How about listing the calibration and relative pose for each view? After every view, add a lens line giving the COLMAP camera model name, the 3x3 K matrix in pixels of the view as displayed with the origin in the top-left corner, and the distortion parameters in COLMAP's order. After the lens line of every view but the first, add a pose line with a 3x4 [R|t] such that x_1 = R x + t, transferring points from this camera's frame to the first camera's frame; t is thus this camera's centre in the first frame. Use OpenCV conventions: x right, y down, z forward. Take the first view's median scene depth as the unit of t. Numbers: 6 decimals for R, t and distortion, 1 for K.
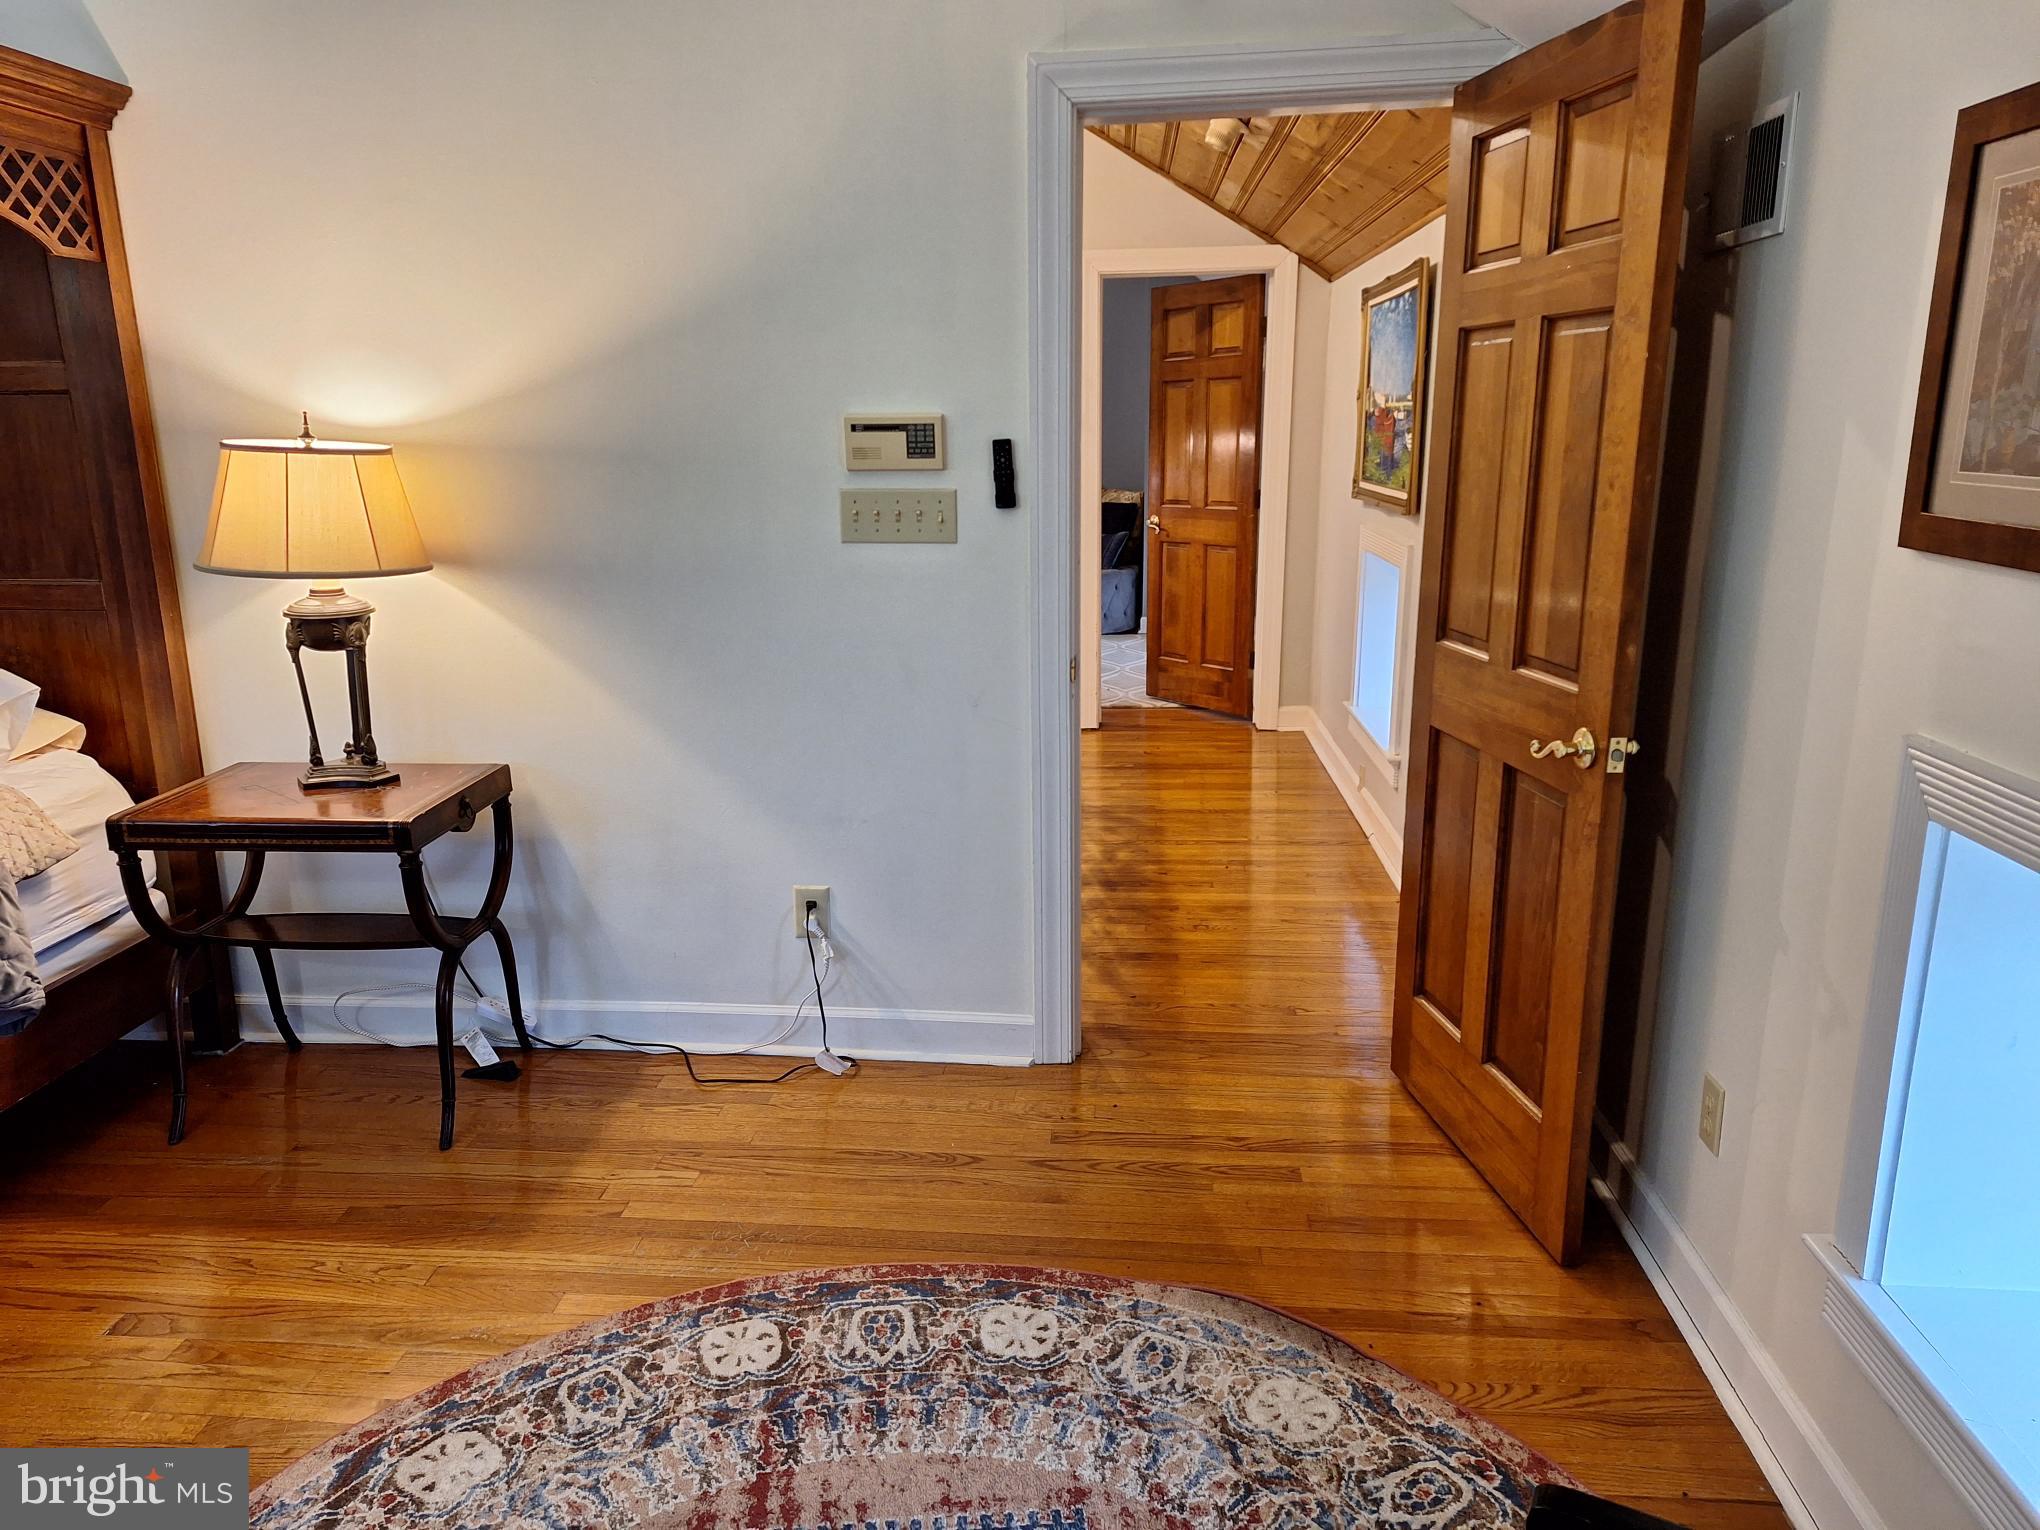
lens RADIAL K [[1421.5, 0, 1005.8], [0, 1421.5, 778.2], [0, 0, 1]] dist [0.029678, -0.028011]
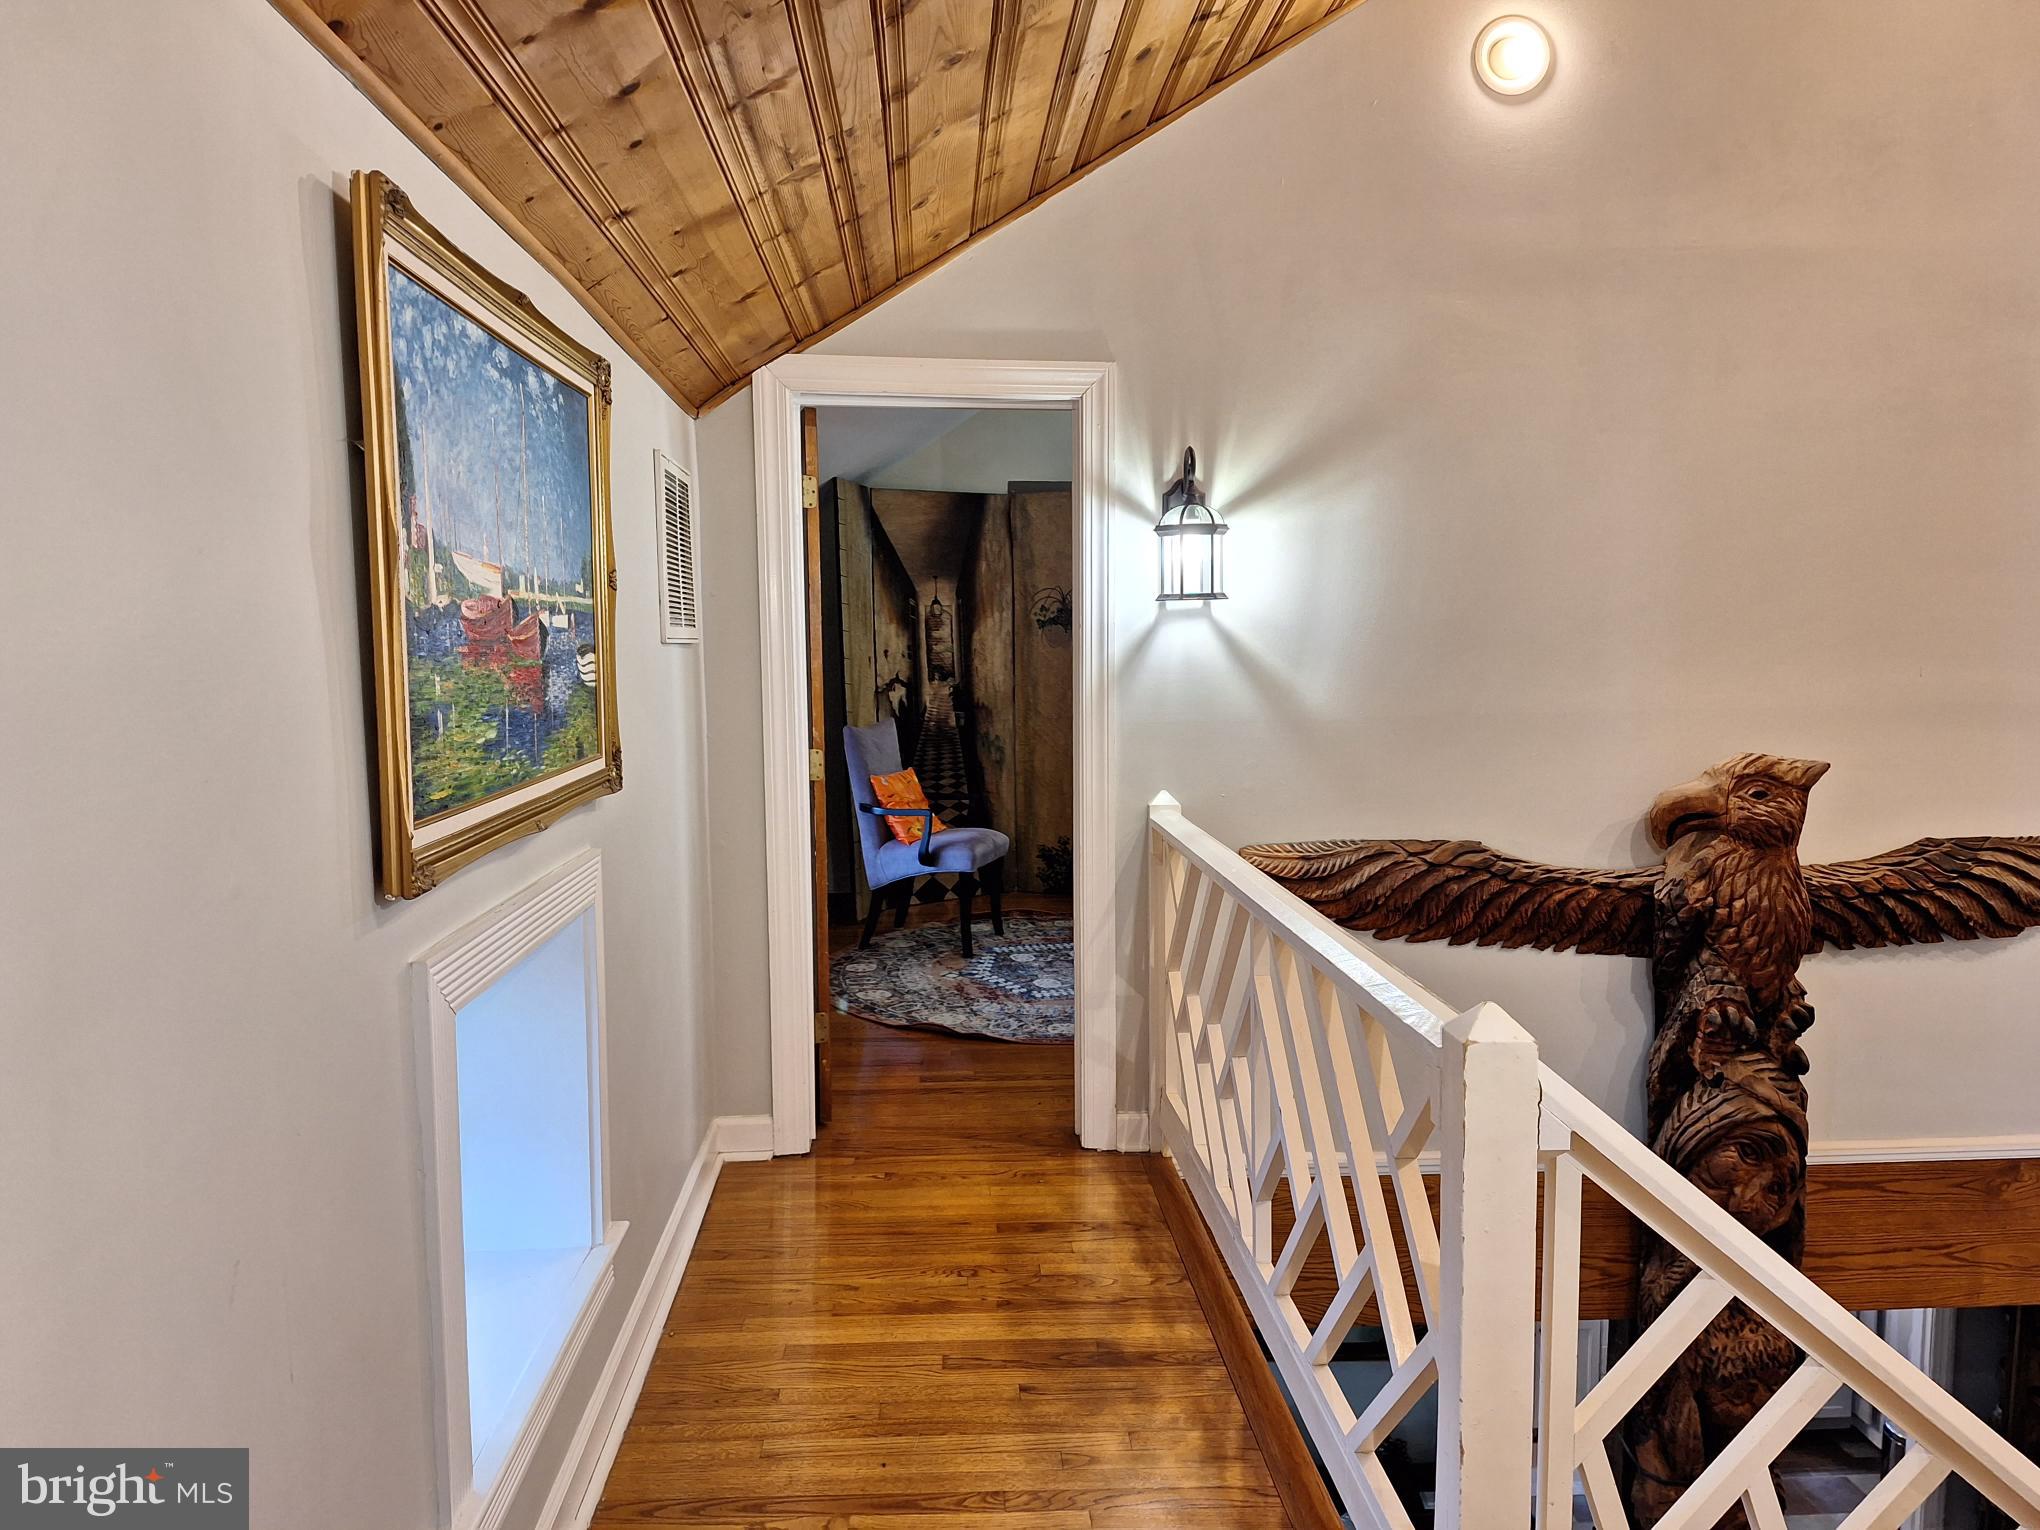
lens RADIAL K [[1421.5, 0, 1030.9], [0, 1421.5, 763.4], [0, 0, 1]] dist [0.029678, -0.028011]
pose [[-0.988893, 0.024663, -0.146571, 0.379939], [-0.025477, 0.943415, 0.330633, -0.739344], [0.146432, 0.330695, -0.932308, 2.955506]]
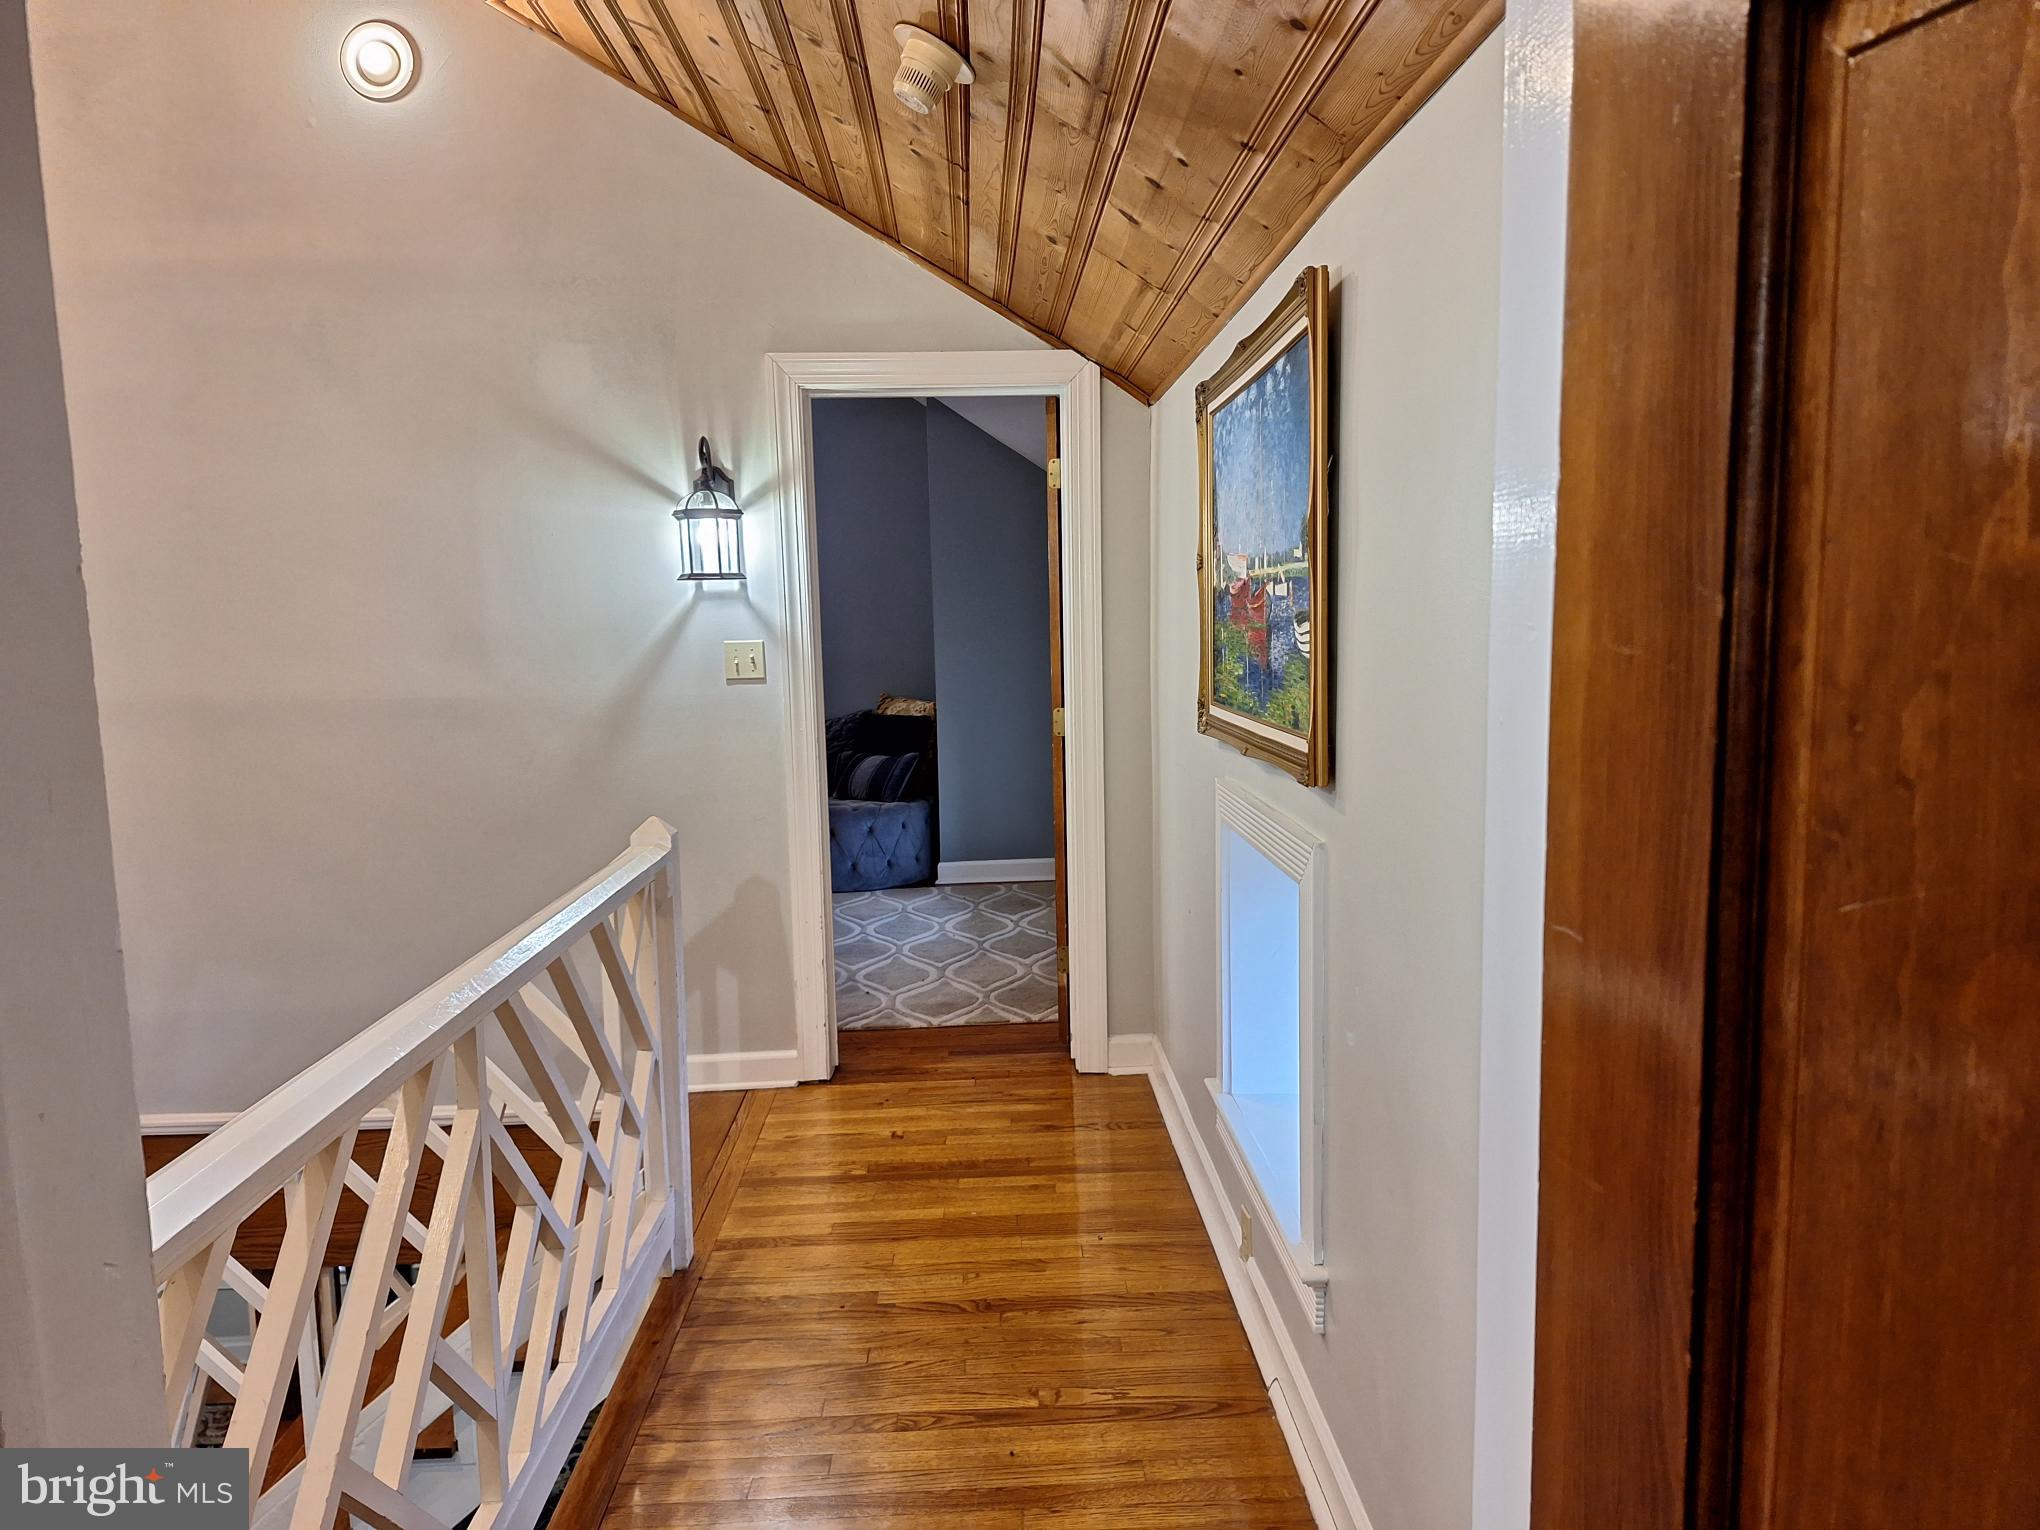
lens RADIAL K [[1421.5, 0, 1030.3], [0, 1421.5, 767.1], [0, 0, 1]] dist [0.029678, -0.028011]
pose [[0.993202, -0.021102, 0.114475, 0.248173], [0.037076, 0.989561, -0.139264, -0.240988], [-0.110341, 0.142561, 0.983616, 1.009761]]
